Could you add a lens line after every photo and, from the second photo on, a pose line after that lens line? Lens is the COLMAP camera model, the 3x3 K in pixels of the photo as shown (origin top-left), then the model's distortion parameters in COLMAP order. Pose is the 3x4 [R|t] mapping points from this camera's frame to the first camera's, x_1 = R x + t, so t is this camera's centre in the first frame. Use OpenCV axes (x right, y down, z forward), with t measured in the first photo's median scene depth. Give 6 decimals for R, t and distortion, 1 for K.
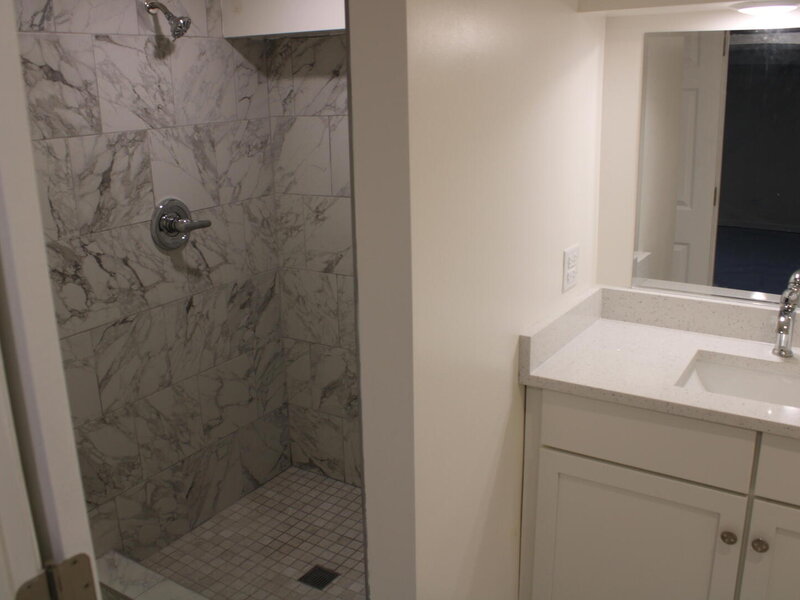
lens RADIAL K [[758.8, 0, 400.0], [0, 758.8, 300.0], [0, 0, 1]] dist [-0.162639, 0.167836]
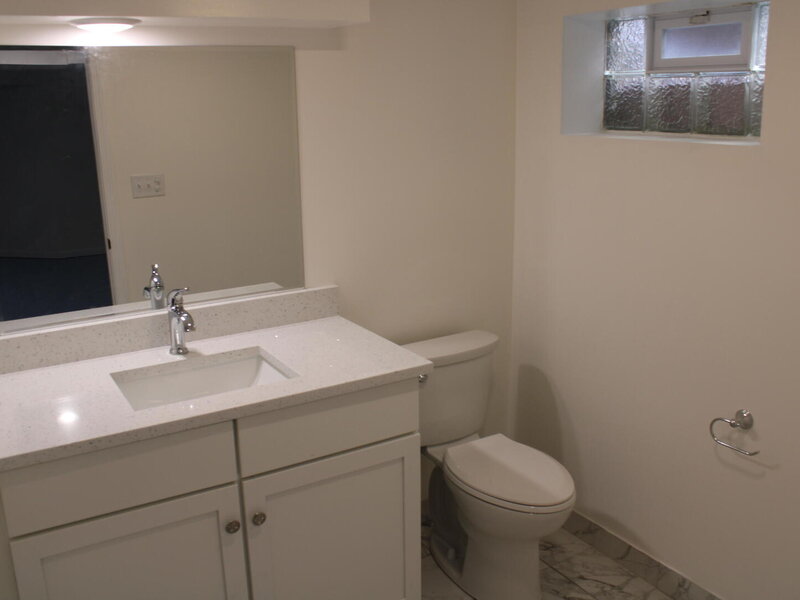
lens RADIAL K [[758.8, 0, 400.0], [0, 758.8, 300.0], [0, 0, 1]] dist [-0.162639, 0.167836]
pose [[0.444011, -0.222430, 0.867974, -0.269376], [0.251609, 0.960673, 0.117475, -0.047484], [-0.859969, 0.166230, 0.482515, 0.207787]]
